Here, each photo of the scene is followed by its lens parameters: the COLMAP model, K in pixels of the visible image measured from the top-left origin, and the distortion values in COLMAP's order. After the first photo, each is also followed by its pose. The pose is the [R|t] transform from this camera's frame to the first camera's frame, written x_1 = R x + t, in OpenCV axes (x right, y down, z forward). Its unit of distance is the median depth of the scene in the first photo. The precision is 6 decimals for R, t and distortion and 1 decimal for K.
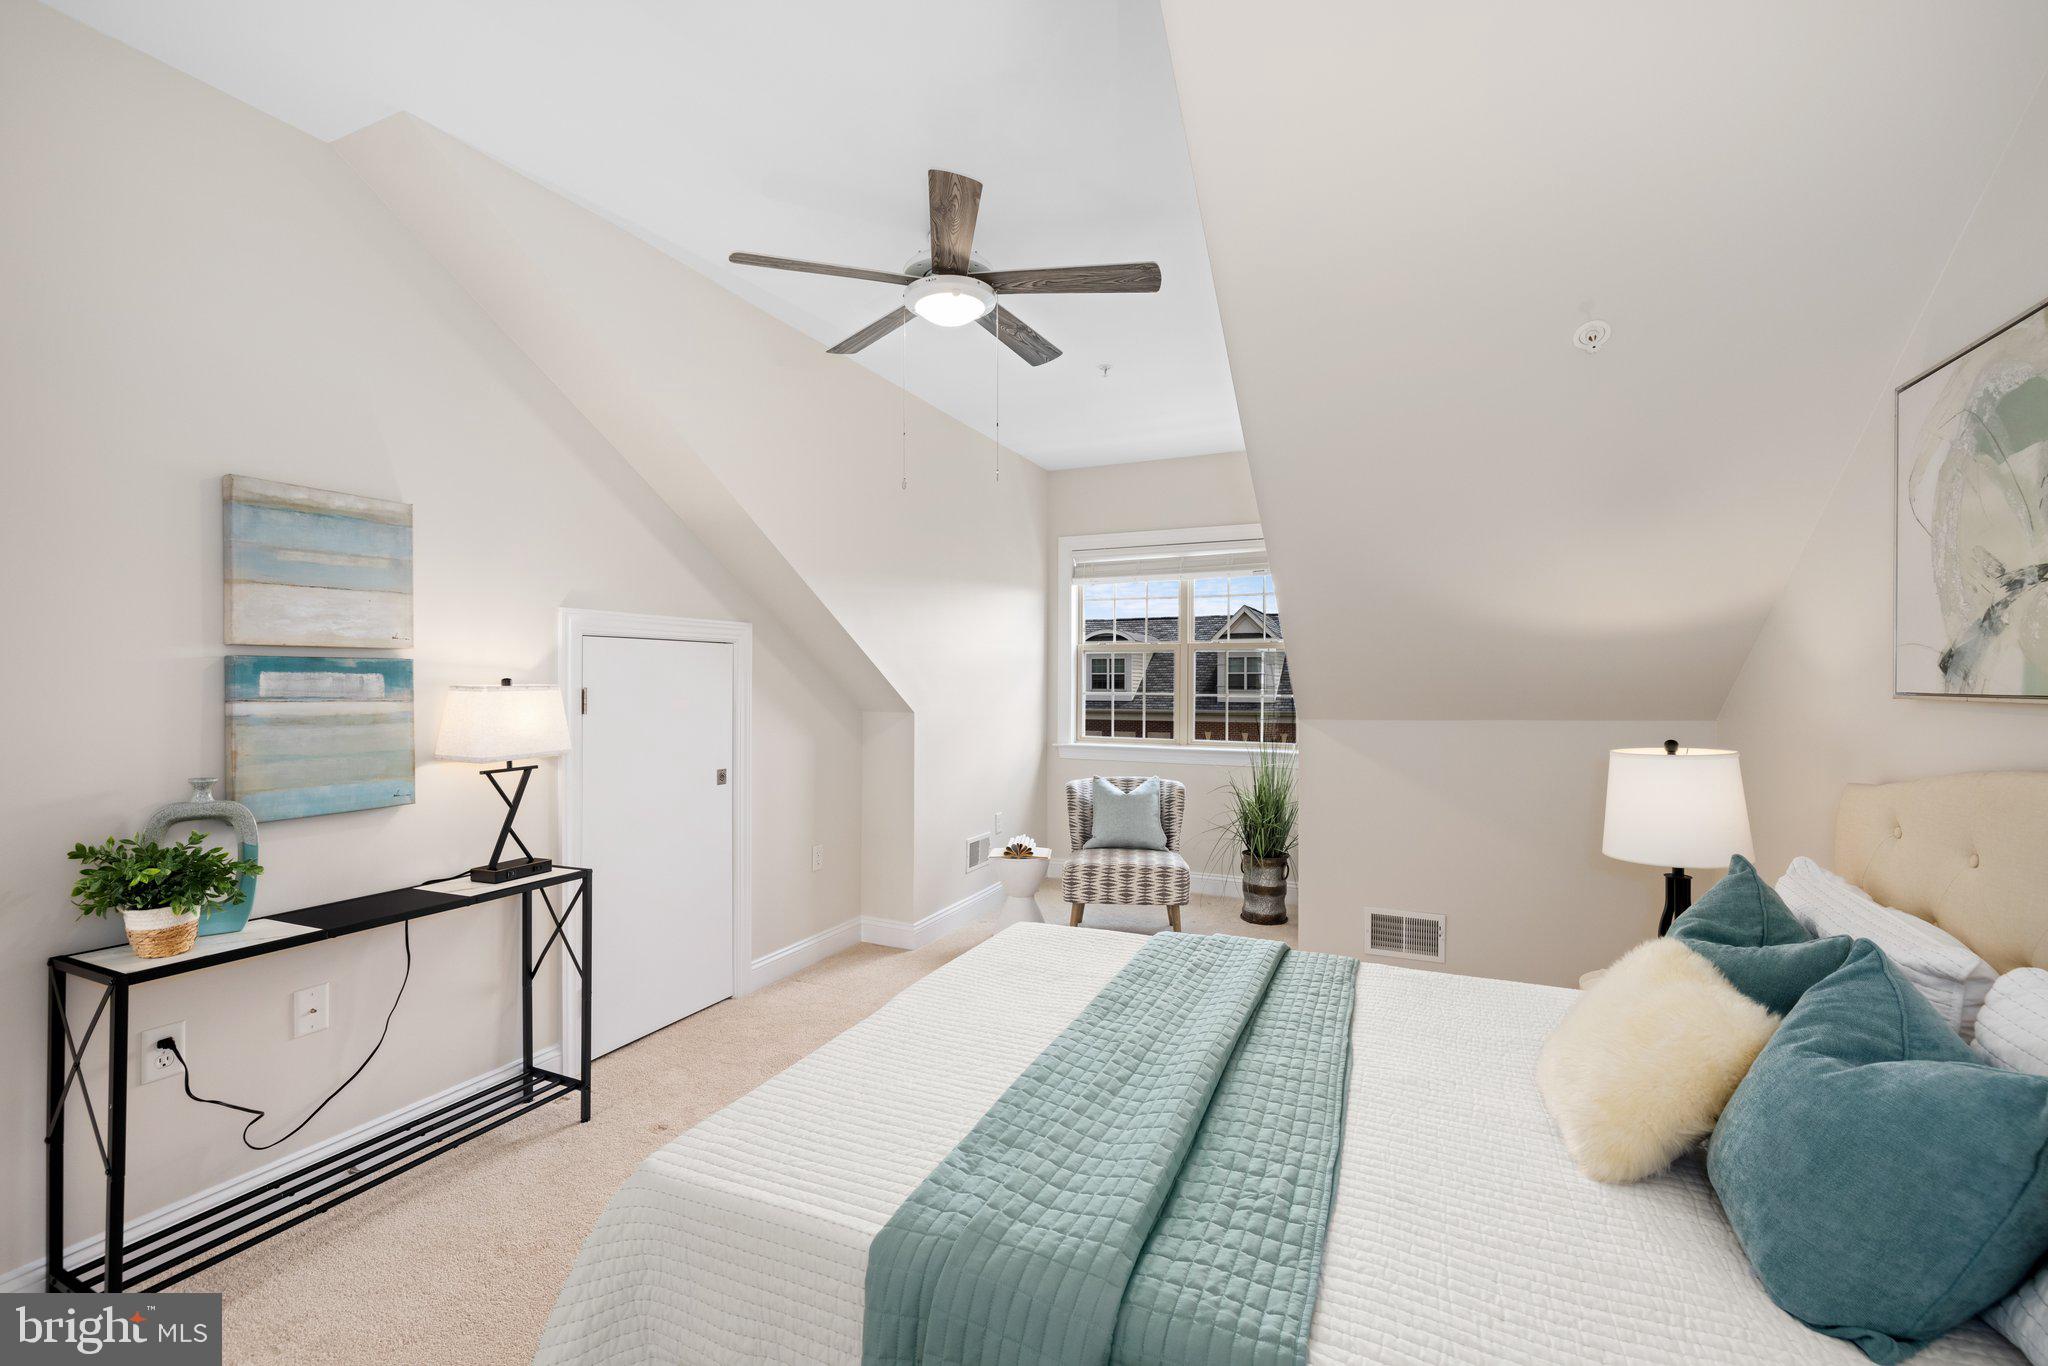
lens RADIAL K [[854.7, 0, 1021.8], [0, 854.7, 676.9], [0, 0, 1]] dist [-0.000474, -0.000026]
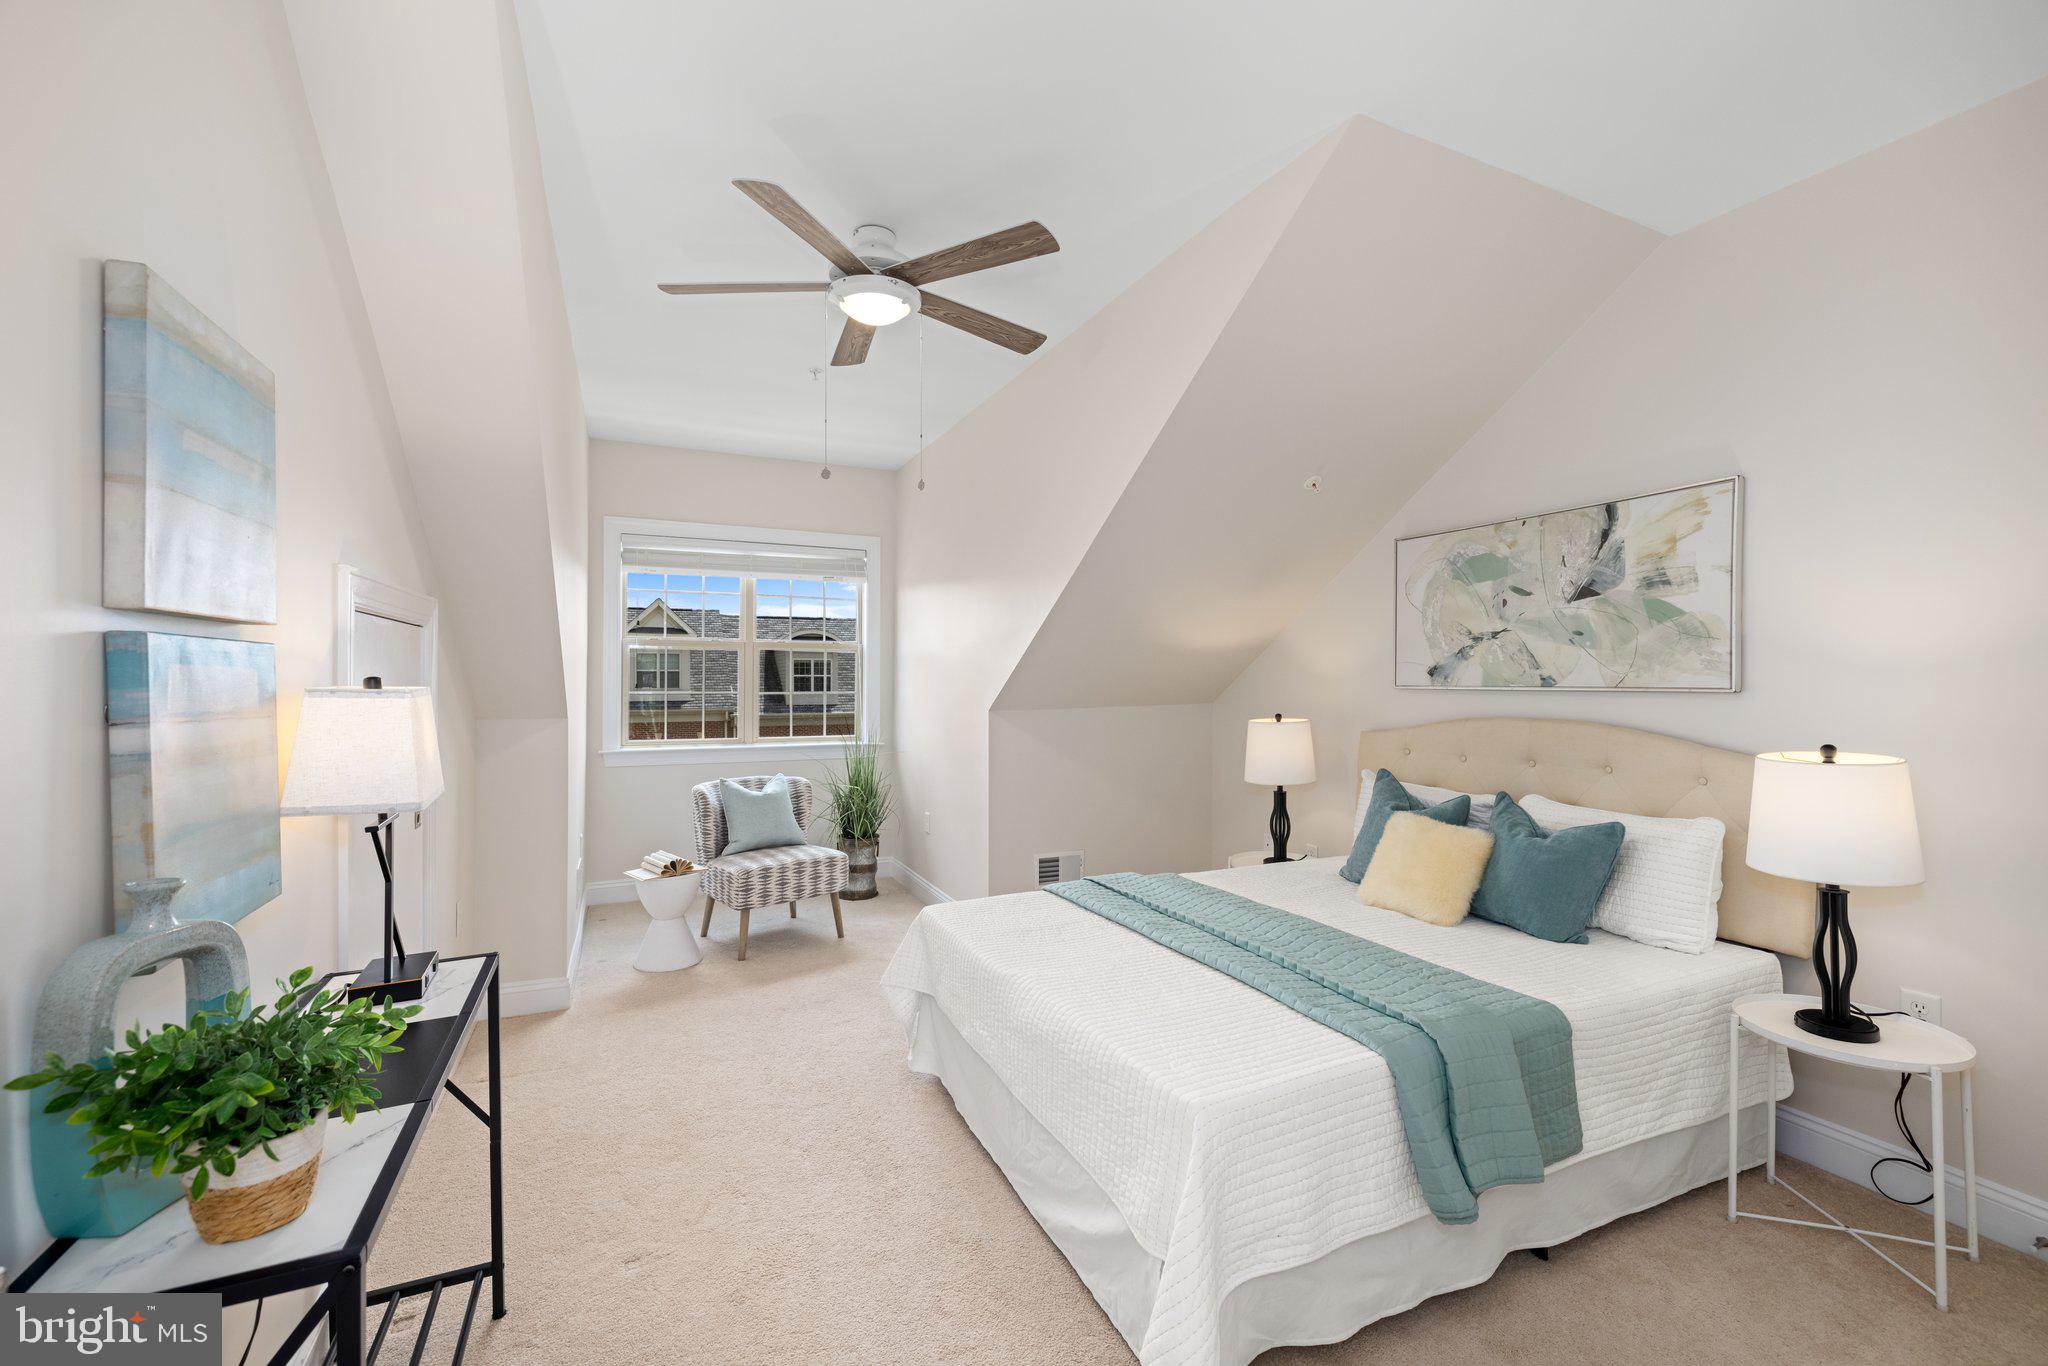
lens RADIAL K [[854.7, 0, 1021.8], [0, 854.7, 676.9], [0, 0, 1]] dist [-0.000474, -0.000026]
pose [[0.646948, 0.001637, 0.762532, -0.432242], [-0.003916, 0.999992, 0.001176, -0.000525], [-0.762524, -0.003747, 0.646949, 0.130797]]
